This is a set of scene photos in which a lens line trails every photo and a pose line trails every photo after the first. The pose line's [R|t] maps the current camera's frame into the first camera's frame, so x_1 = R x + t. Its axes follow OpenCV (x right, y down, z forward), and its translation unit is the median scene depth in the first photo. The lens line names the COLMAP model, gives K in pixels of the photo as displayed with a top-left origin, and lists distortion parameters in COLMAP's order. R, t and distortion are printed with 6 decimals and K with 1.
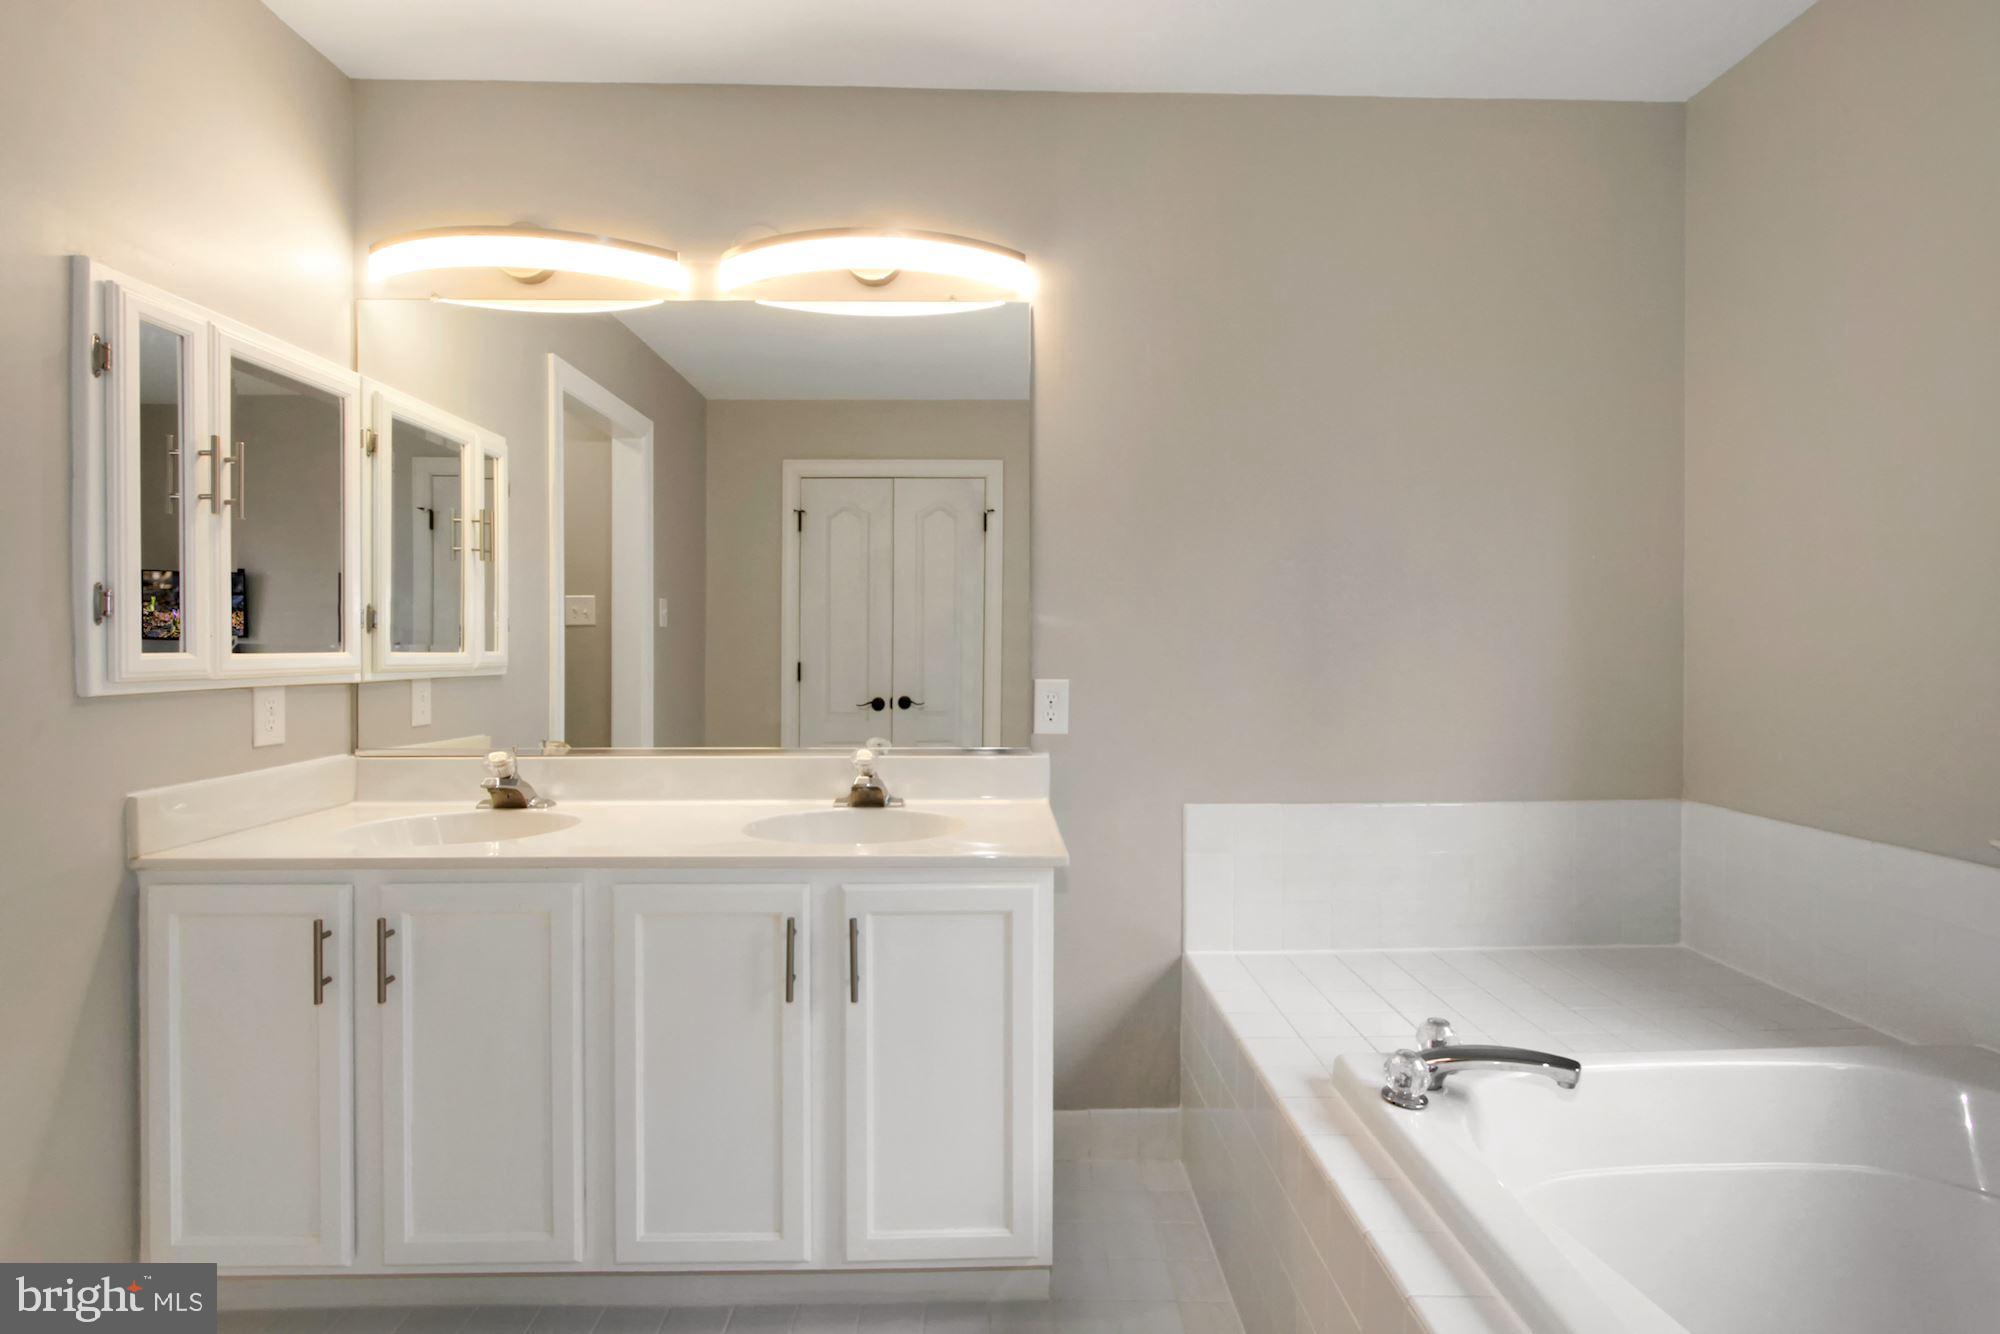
lens RADIAL K [[941.6, 0, 1019.8], [0, 941.6, 652.7], [0, 0, 1]] dist [-0.011538, 0.003410]
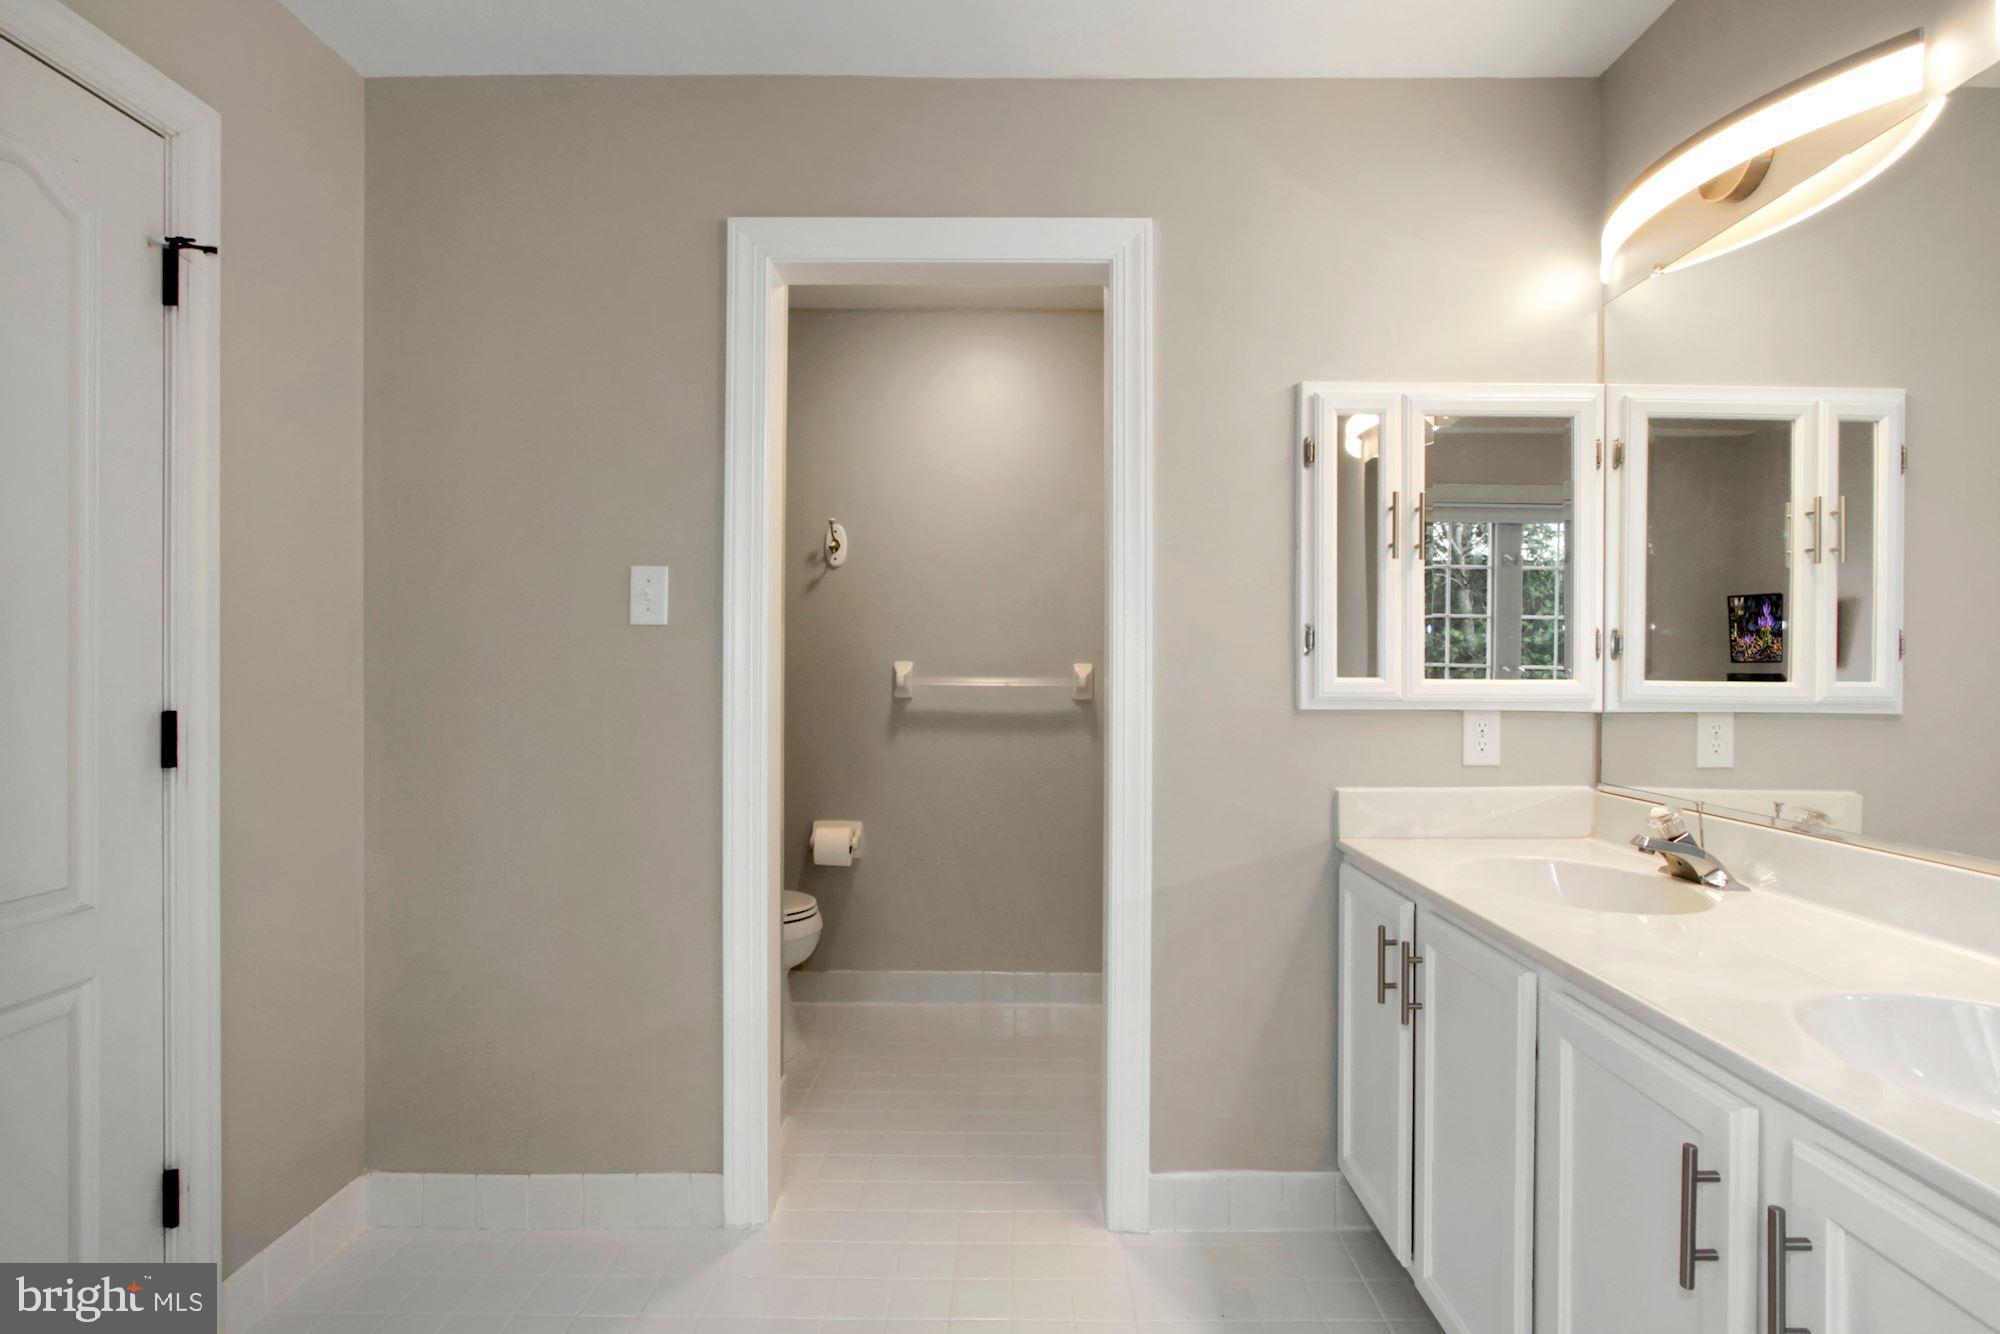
lens RADIAL K [[941.6, 0, 999.8], [0, 941.6, 667.5], [0, 0, 1]] dist [-0.011538, 0.003410]
pose [[-0.031376, 0.005778, -0.999491, 0.292437], [-0.012753, 0.999900, 0.006180, -0.012857], [0.999426, 0.012941, -0.031300, 0.492410]]
